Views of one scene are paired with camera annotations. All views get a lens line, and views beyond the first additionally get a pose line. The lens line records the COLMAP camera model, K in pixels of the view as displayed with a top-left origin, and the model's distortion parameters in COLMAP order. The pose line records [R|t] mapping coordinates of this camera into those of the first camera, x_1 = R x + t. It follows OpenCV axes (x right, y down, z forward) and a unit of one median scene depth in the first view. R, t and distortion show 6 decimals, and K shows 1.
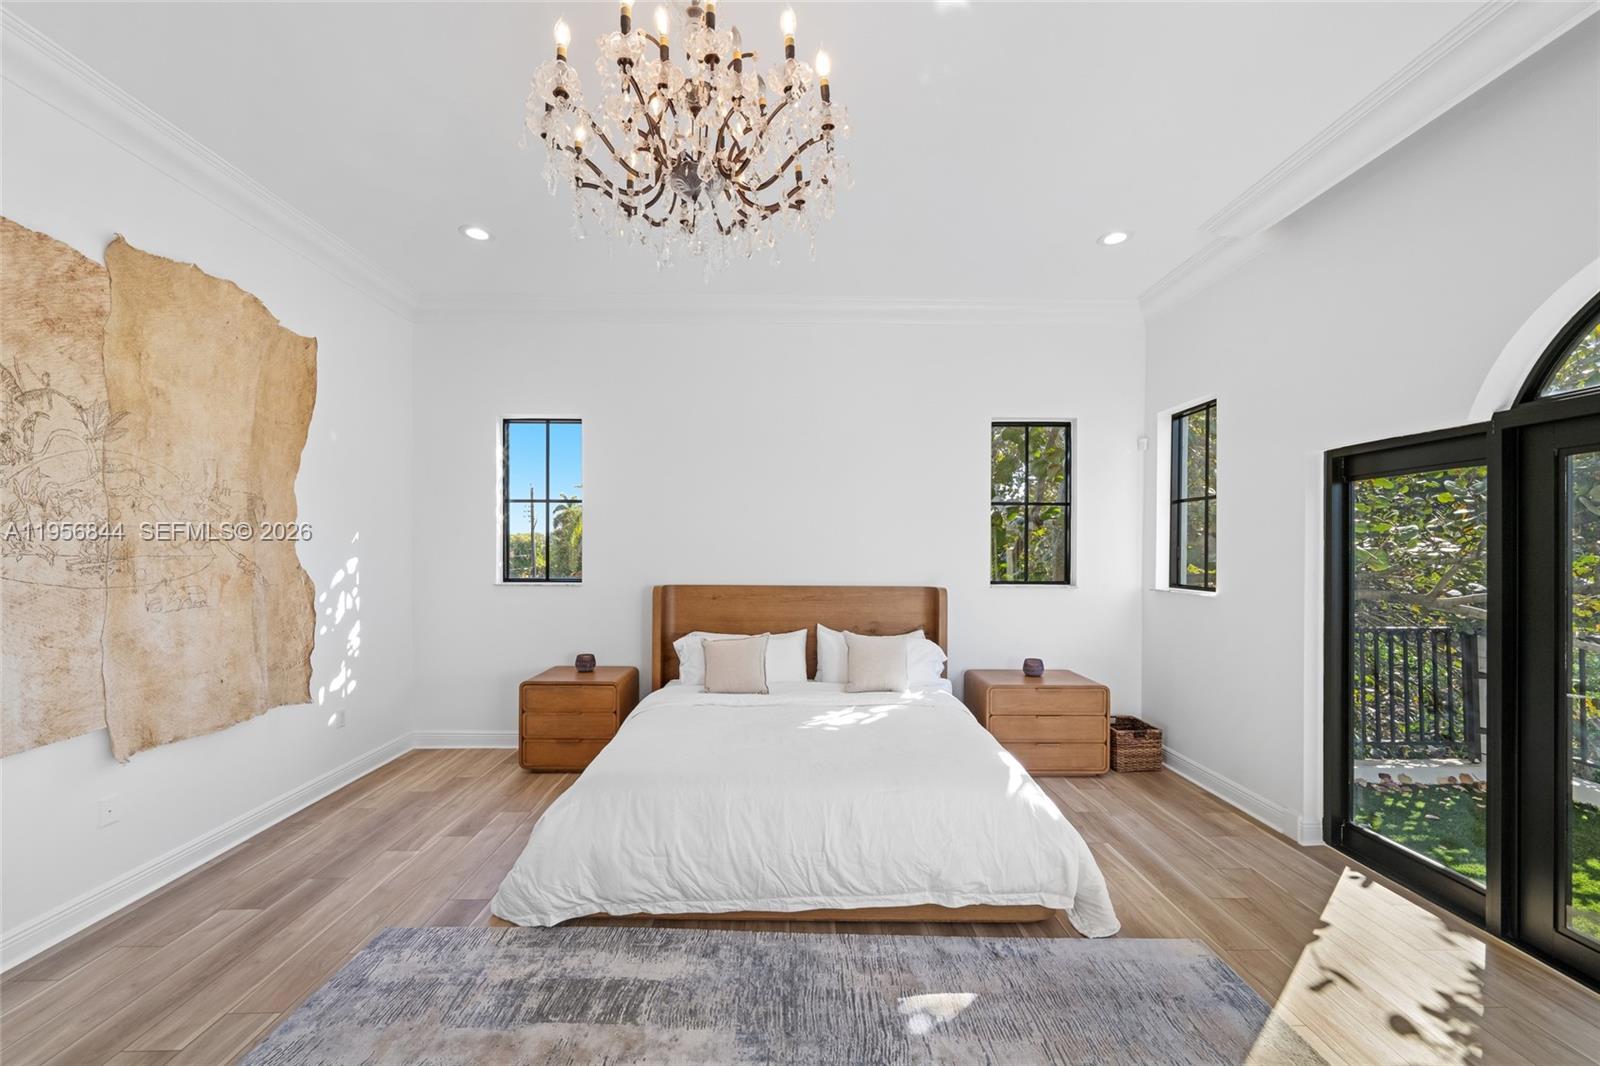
lens RADIAL K [[627.0, 0, 786.6], [0, 627.0, 546.1], [0, 0, 1]] dist [0.000125, 0.000191]
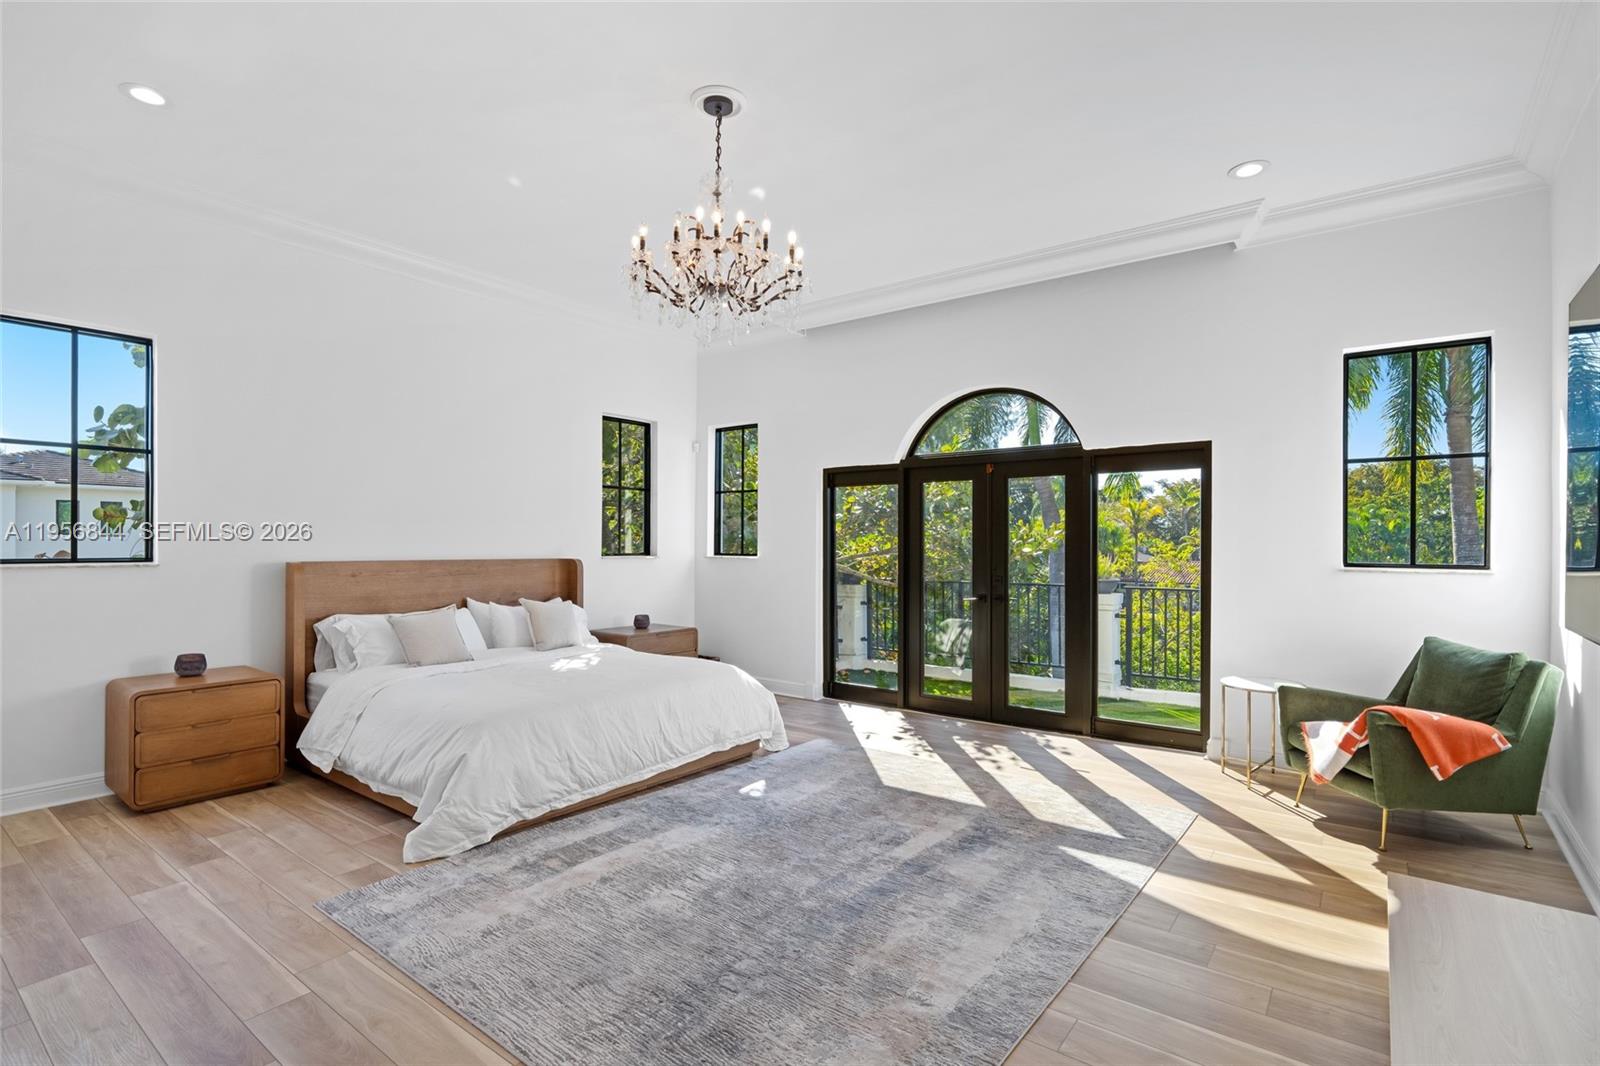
lens RADIAL K [[776.6, 0, 800.0], [0, 776.6, 533.0], [0, 0, 1]] dist [-0.001970, -0.000515]
pose [[0.601779, 0.008326, 0.798619, -1.062117], [-0.005268, 0.999965, -0.006456, 0.046661], [-0.798645, -0.000322, 0.601802, -0.275046]]
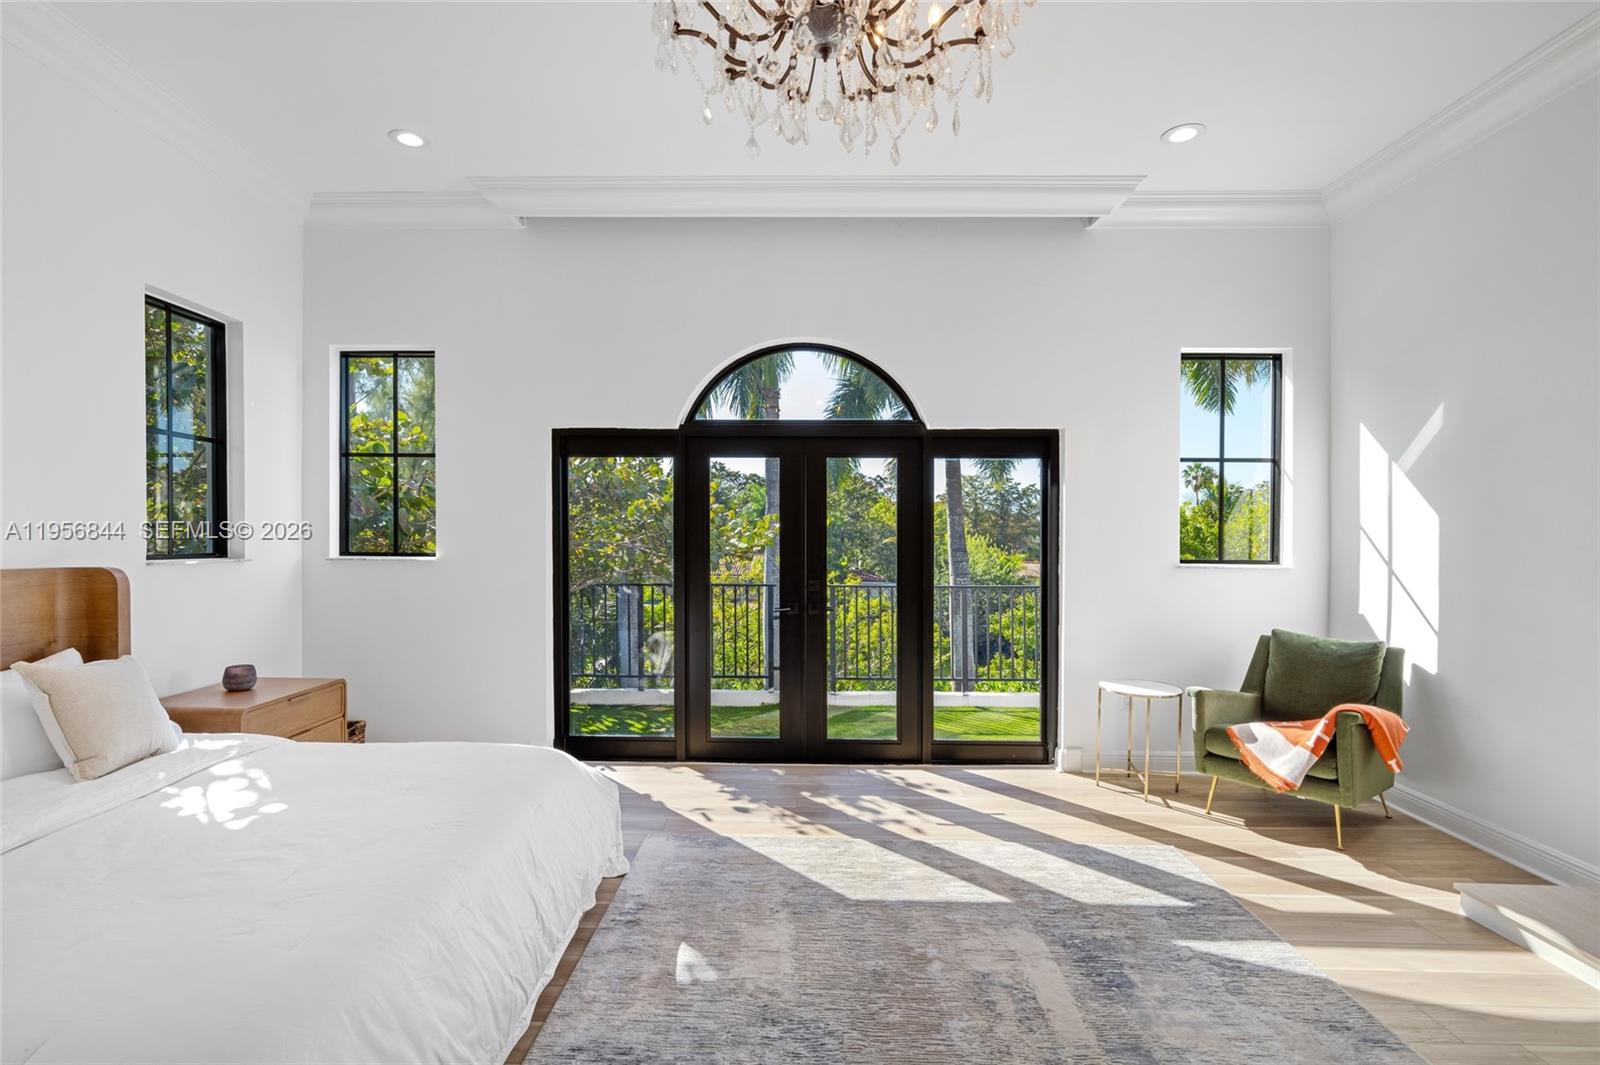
lens RADIAL K [[797.7, 0, 793.2], [0, 797.7, 543.0], [0, 0, 1]] dist [-0.001555, -0.000111]
pose [[0.017302, -0.010005, 0.999800, -0.768768], [-0.012849, 0.999865, 0.010228, 0.051327], [-0.999768, -0.013024, 0.017171, 0.636403]]
